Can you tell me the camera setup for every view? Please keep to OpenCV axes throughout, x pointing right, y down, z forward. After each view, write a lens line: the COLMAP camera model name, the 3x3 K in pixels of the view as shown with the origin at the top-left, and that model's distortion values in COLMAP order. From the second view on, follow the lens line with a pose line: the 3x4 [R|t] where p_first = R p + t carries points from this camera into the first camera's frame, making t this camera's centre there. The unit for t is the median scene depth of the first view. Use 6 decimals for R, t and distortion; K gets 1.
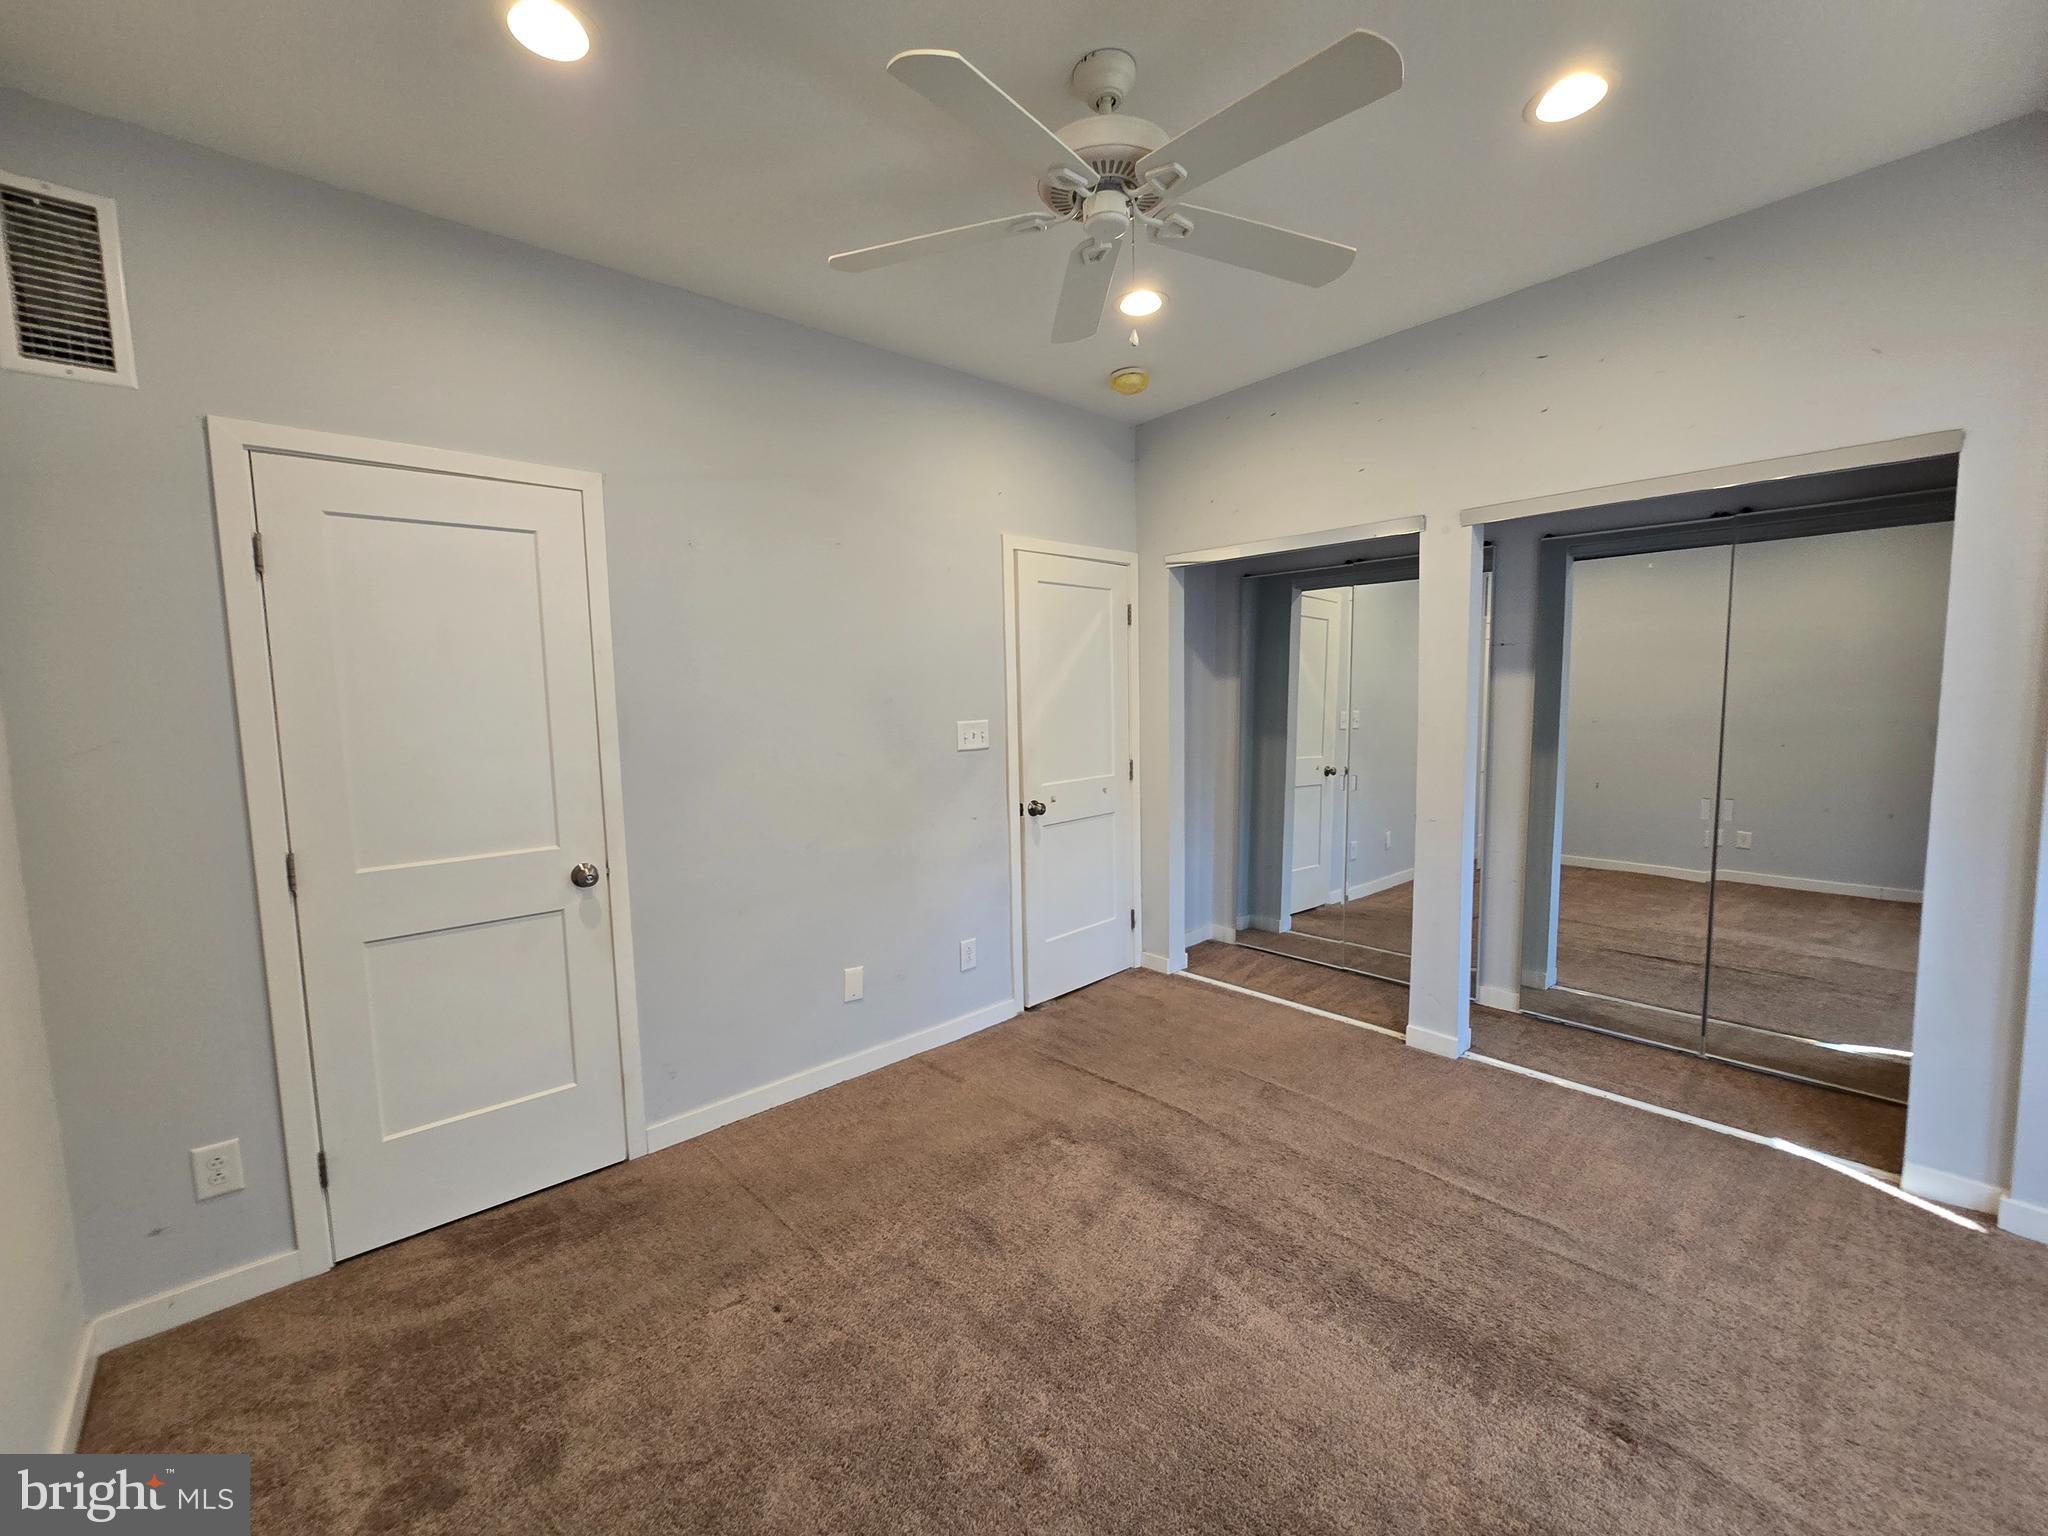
lens RADIAL K [[839.9, 0, 1019.0], [0, 839.9, 761.9], [0, 0, 1]] dist [-0.004451, 0.000735]
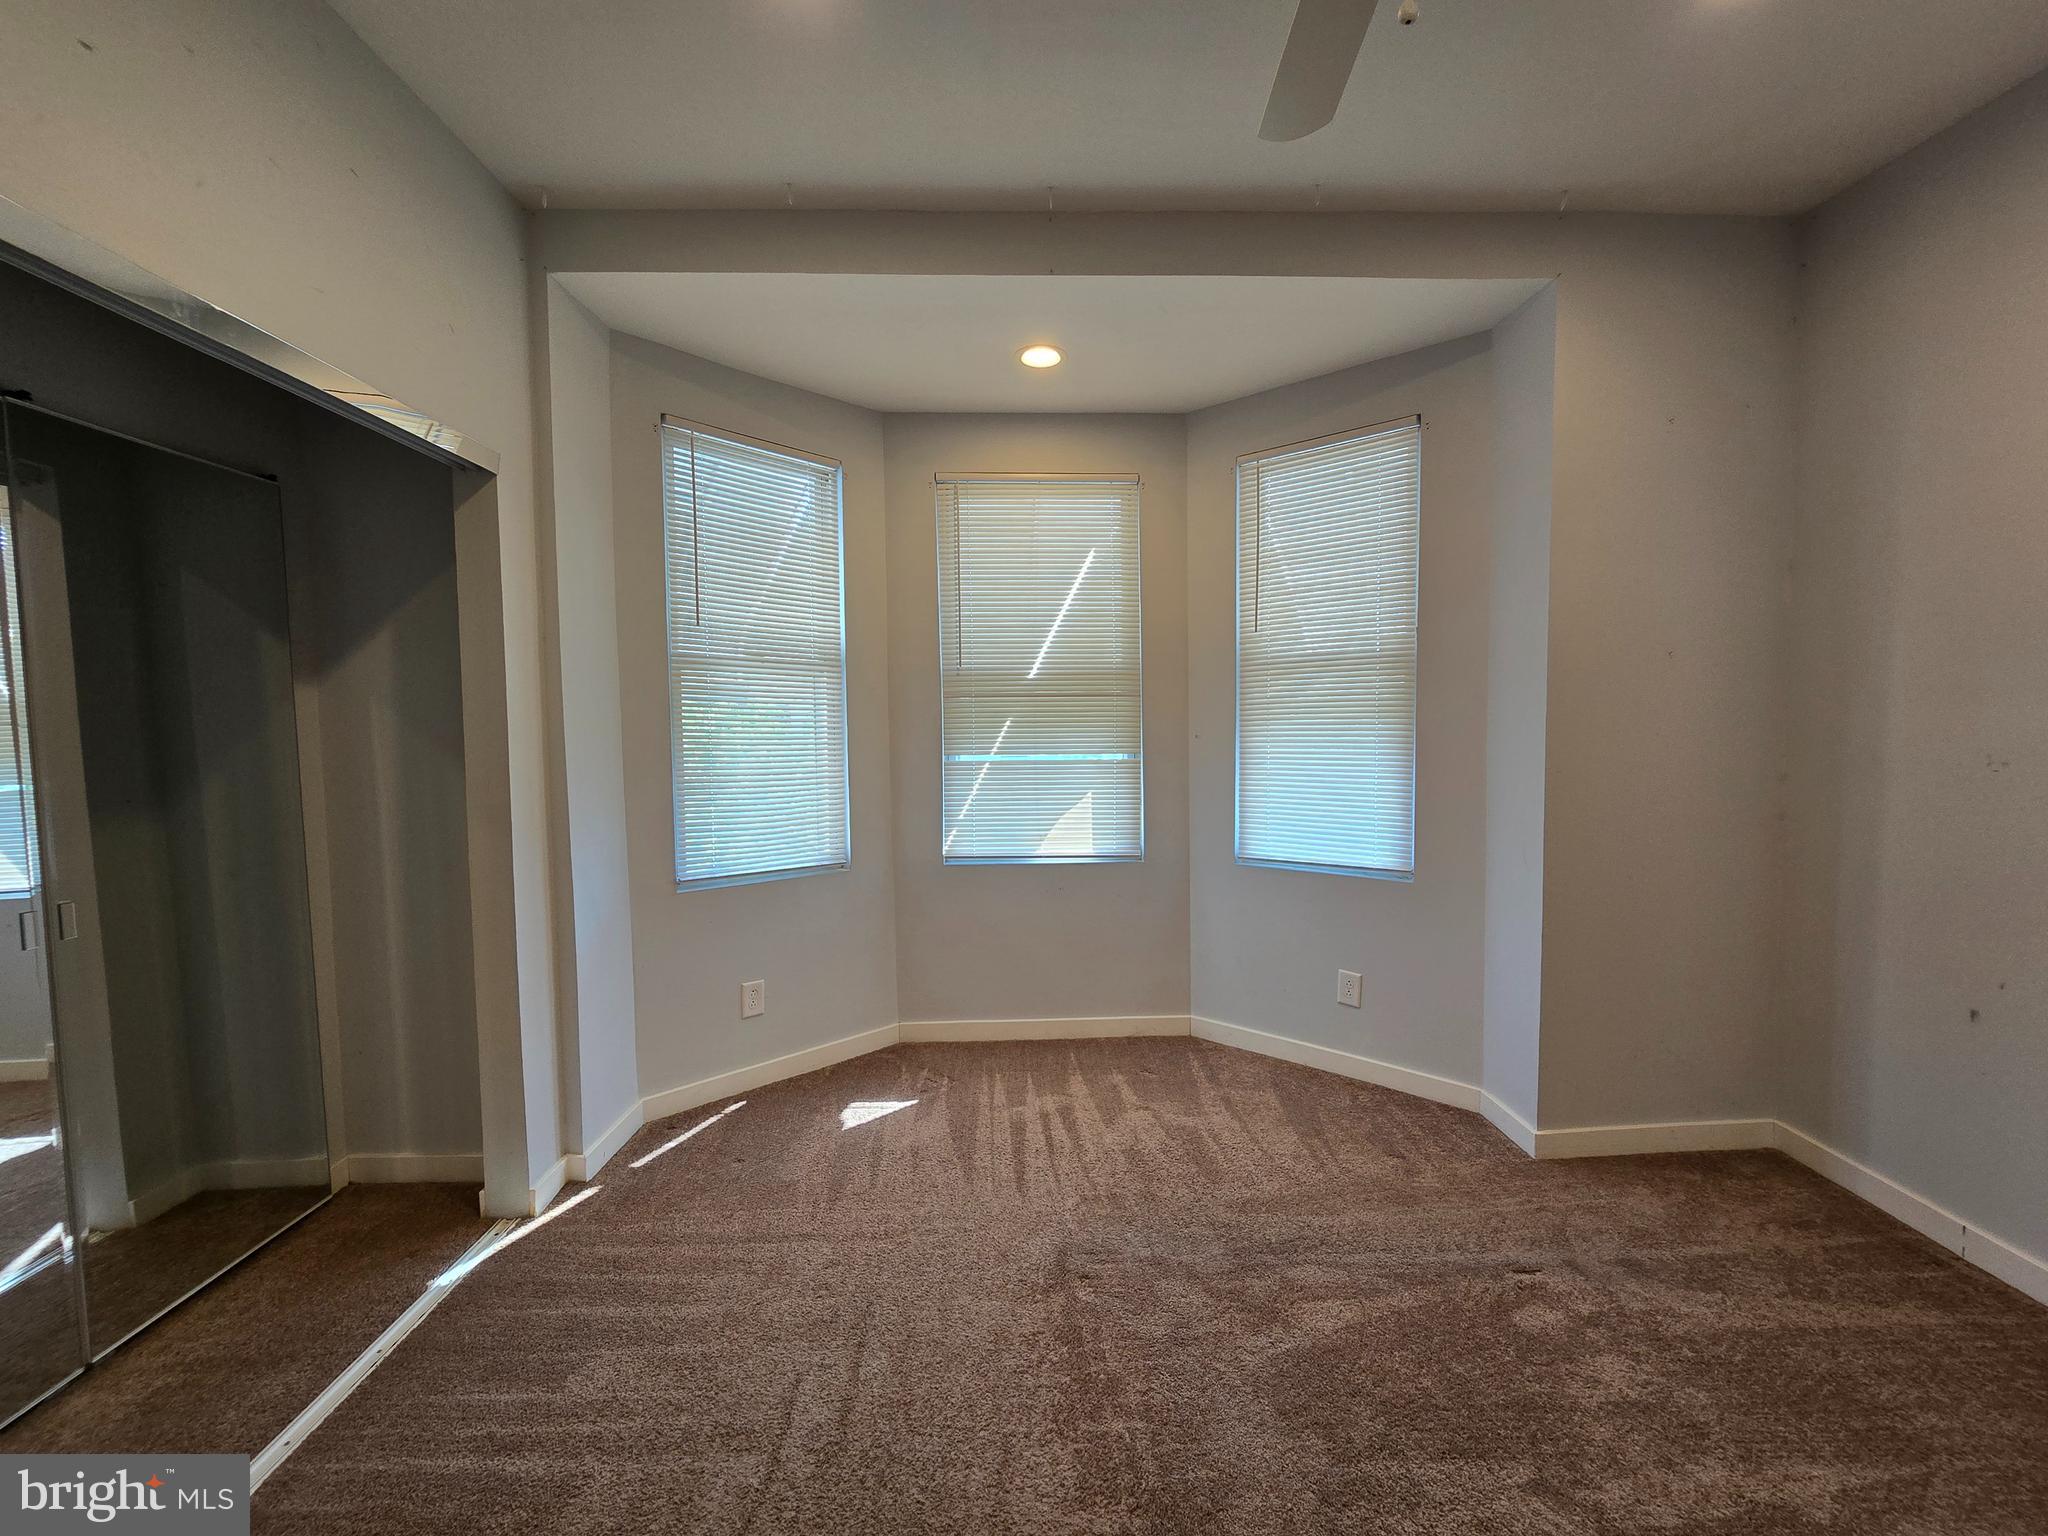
lens RADIAL K [[839.9, 0, 1028.4], [0, 839.9, 767.6], [0, 0, 1]] dist [-0.004451, 0.000735]
pose [[-0.749467, -0.008047, 0.661993, -0.021148], [0.088347, 0.989767, 0.112053, -0.052924], [-0.656121, 0.142465, -0.741086, 0.964335]]
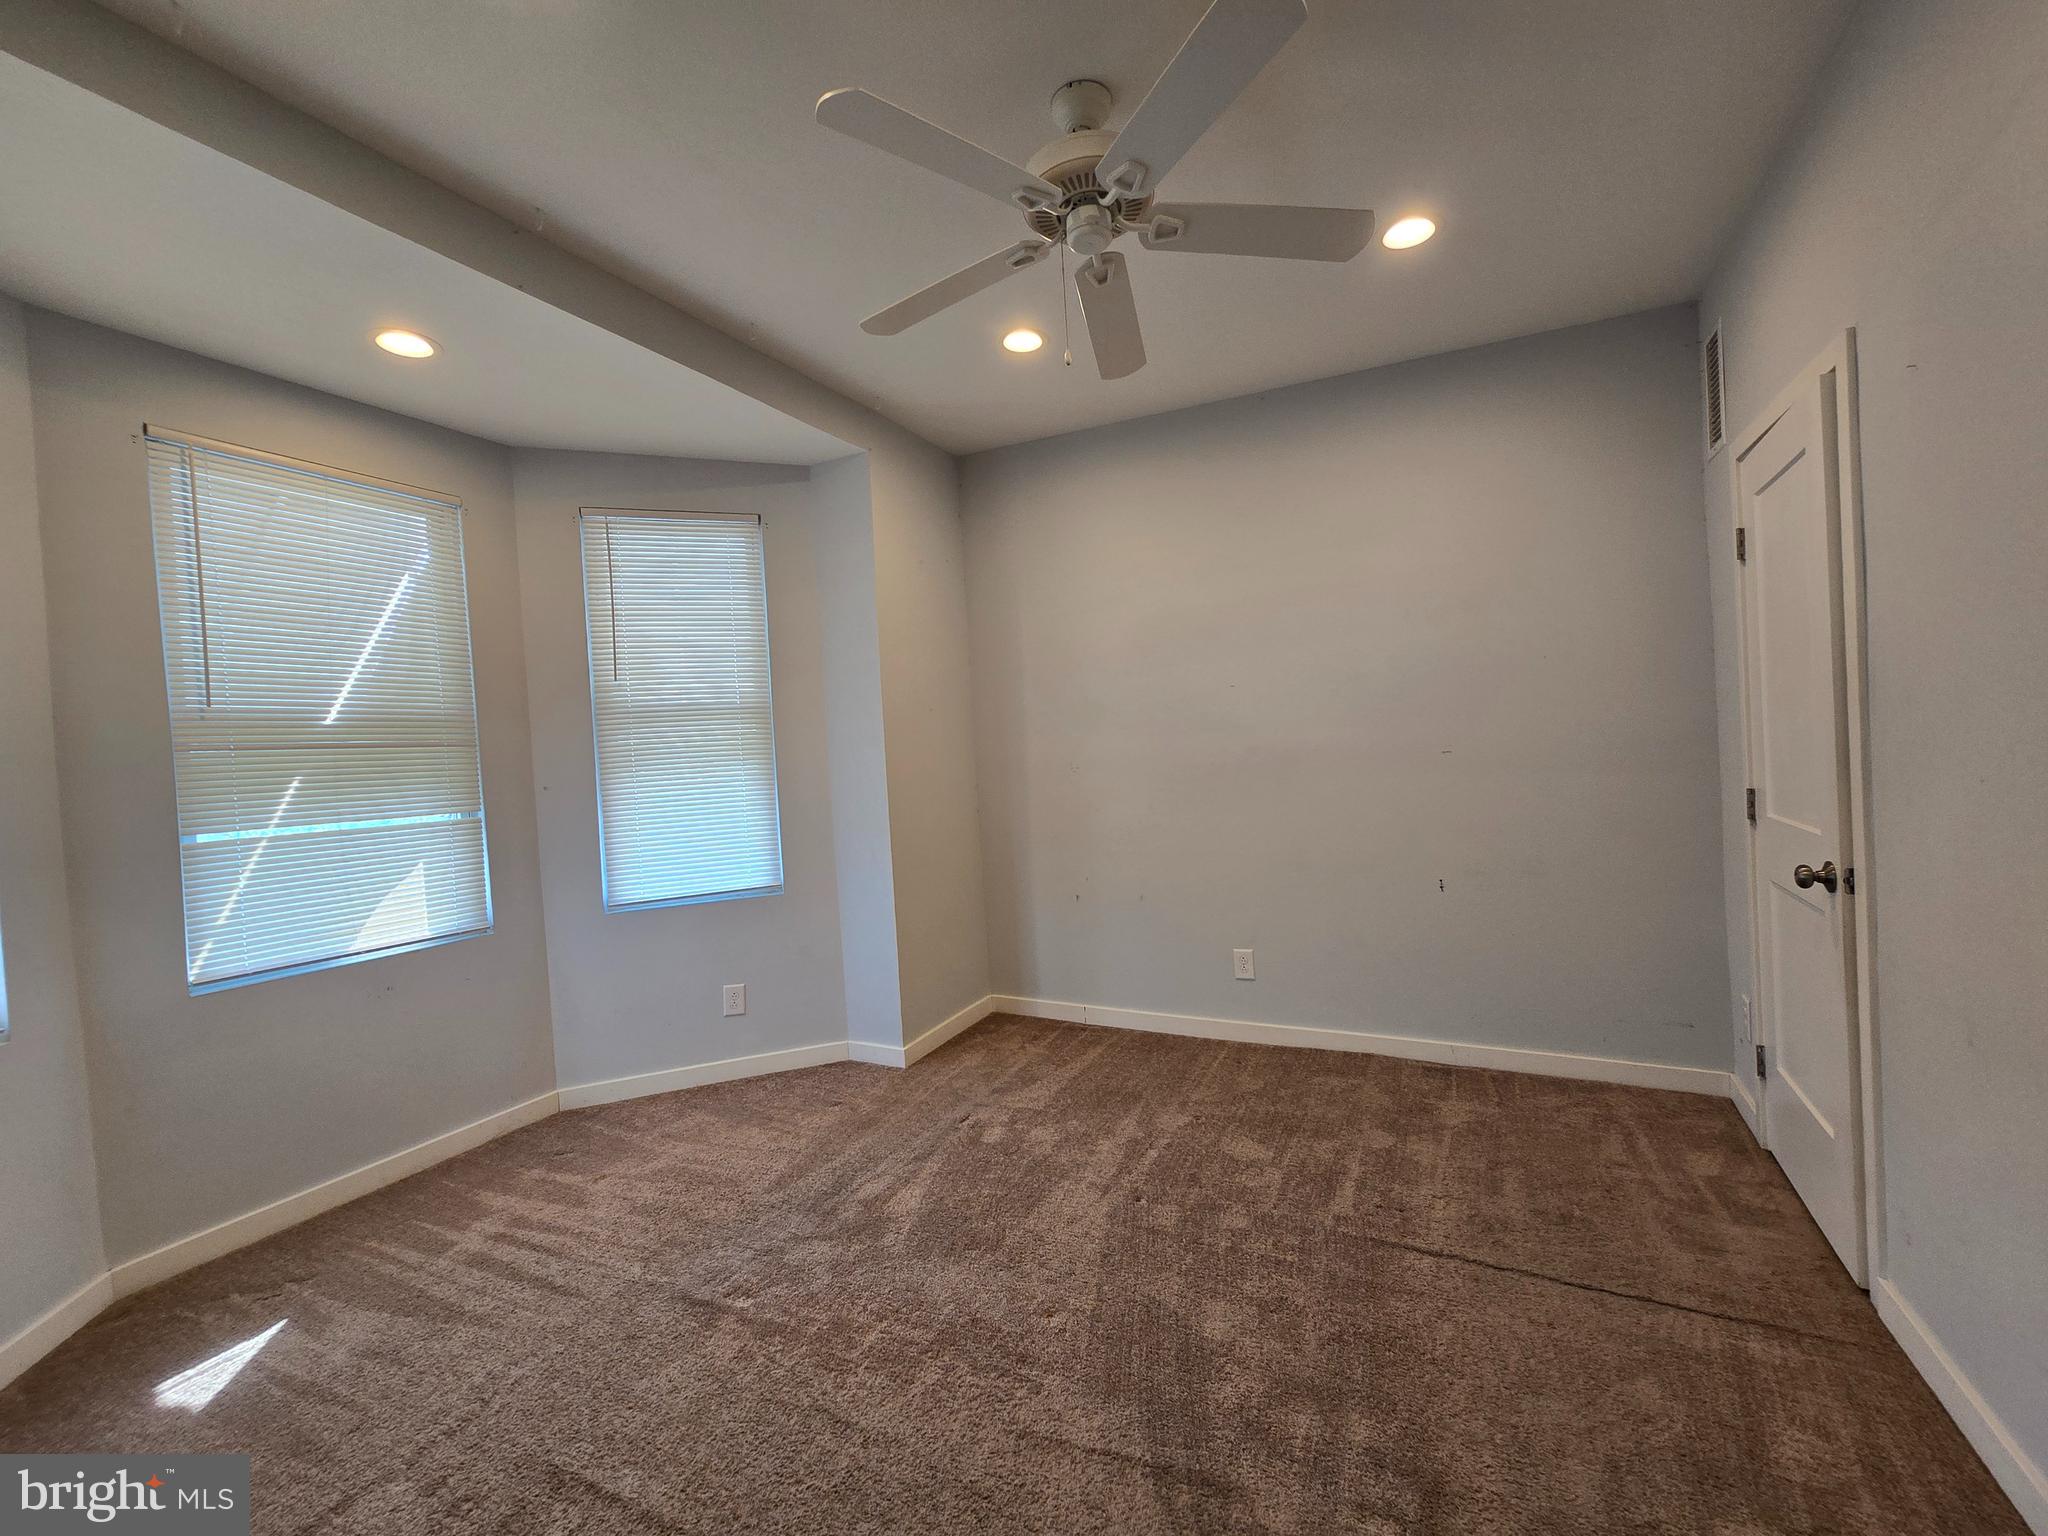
lens RADIAL K [[839.9, 0, 1035.3], [0, 839.9, 770.2], [0, 0, 1]] dist [-0.004451, 0.000735]
pose [[-0.937852, 0.080791, -0.337501, 0.337931], [0.043089, 0.992107, 0.117756, -0.068647], [0.344351, 0.095895, -0.933931, 1.179773]]
